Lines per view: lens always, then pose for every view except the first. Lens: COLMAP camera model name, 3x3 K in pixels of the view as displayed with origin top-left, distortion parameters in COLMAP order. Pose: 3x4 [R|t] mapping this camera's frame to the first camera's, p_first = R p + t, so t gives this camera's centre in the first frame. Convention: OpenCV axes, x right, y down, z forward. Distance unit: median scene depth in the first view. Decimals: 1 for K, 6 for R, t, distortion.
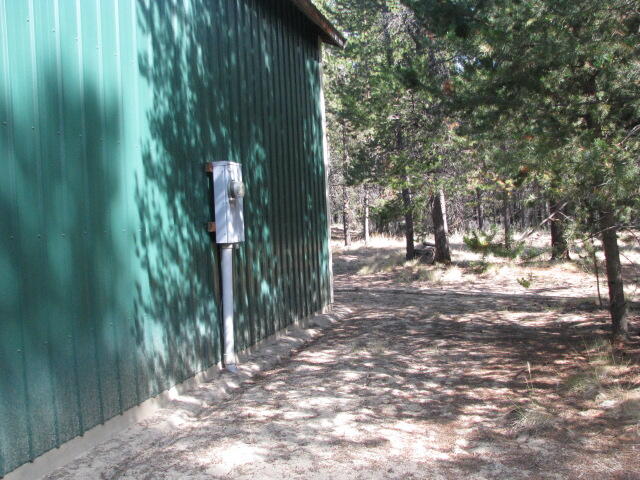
lens RADIAL K [[678.4, 0, 320.0], [0, 678.4, 240.0], [0, 0, 1]] dist [-0.159061, 0.017137]
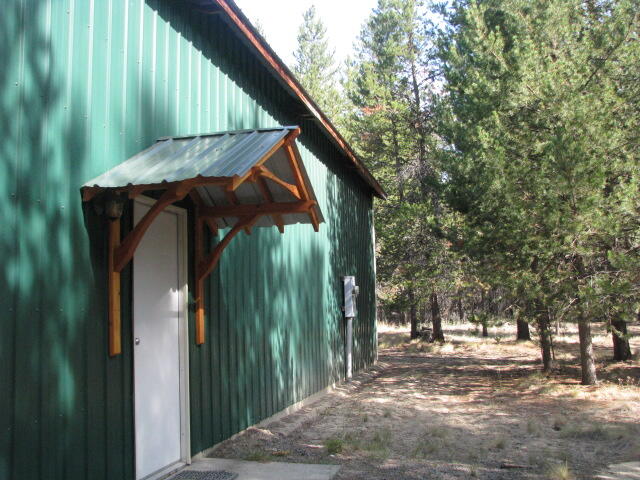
lens RADIAL K [[678.4, 0, 320.0], [0, 678.4, 240.0], [0, 0, 1]] dist [-0.159061, 0.017137]
pose [[0.998986, 0.029218, 0.034261, -0.142738], [-0.024377, 0.990673, -0.134064, 0.024002], [-0.037858, 0.133092, 0.990380, -0.476530]]
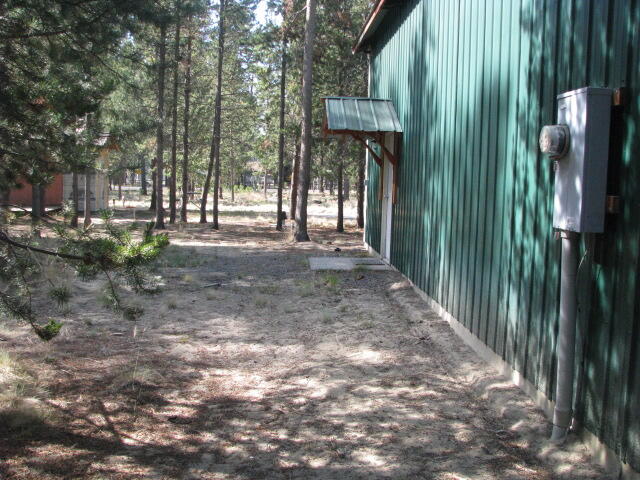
lens RADIAL K [[678.4, 0, 320.0], [0, 678.4, 240.0], [0, 0, 1]] dist [-0.159061, 0.017137]
pose [[-0.950020, 0.053952, -0.307493, 0.122843], [0.008637, 0.989119, 0.146863, -0.036050], [0.312071, 0.136867, -0.940149, 0.717153]]
